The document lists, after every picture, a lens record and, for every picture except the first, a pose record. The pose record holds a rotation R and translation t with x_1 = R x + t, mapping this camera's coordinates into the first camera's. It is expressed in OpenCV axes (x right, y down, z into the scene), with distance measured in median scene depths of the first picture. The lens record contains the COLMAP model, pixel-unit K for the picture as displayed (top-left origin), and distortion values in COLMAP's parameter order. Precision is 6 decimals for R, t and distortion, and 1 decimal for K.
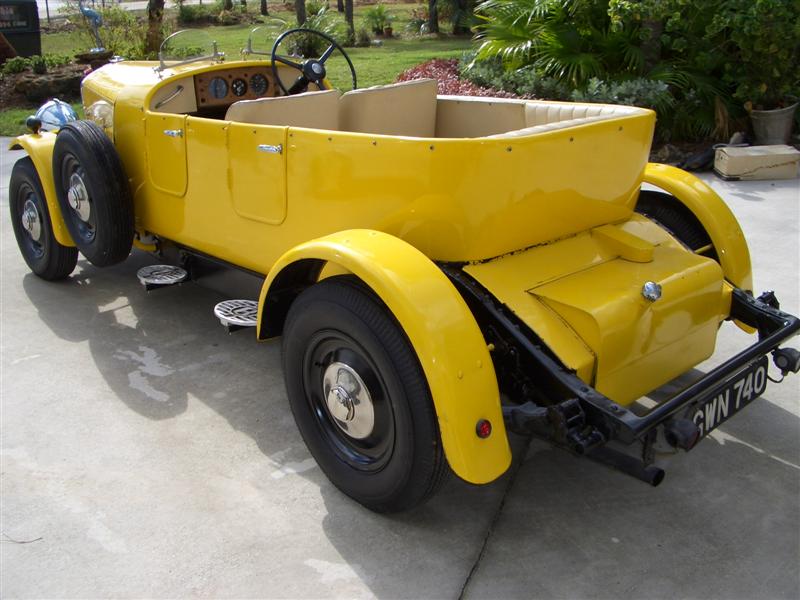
lens RADIAL K [[831.0, 0, 402.2], [0, 831.0, 300.5], [0, 0, 1]] dist [-0.144911, 0.000000]
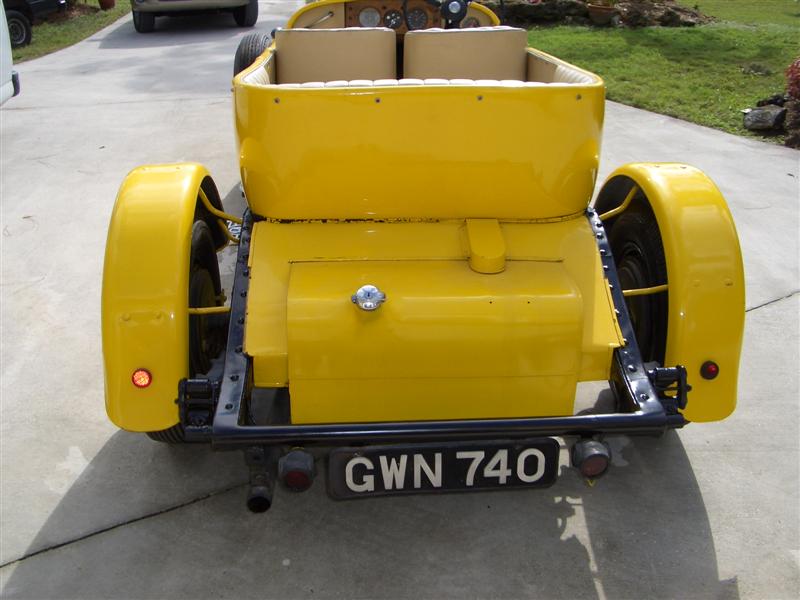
lens RADIAL K [[831.0, 0, 401.0], [0, 831.0, 299.0], [0, 0, 1]] dist [-0.144911, 0.000000]
pose [[0.784080, 0.273631, -0.557086, 0.469822], [-0.235613, 0.961607, 0.140707, -0.079504], [0.574200, 0.020931, 0.818448, 0.210564]]
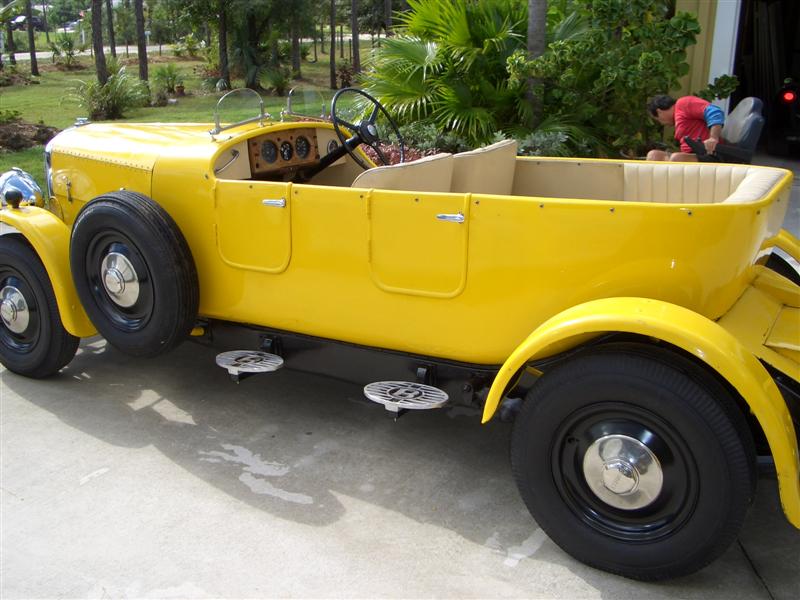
lens RADIAL K [[831.0, 0, 396.7], [0, 831.0, 302.4], [0, 0, 1]] dist [-0.144911, 0.000000]
pose [[0.959151, -0.073230, 0.273252, -0.360556], [0.089839, 0.994762, -0.048759, -0.035136], [-0.268250, 0.071316, 0.960706, 0.086626]]
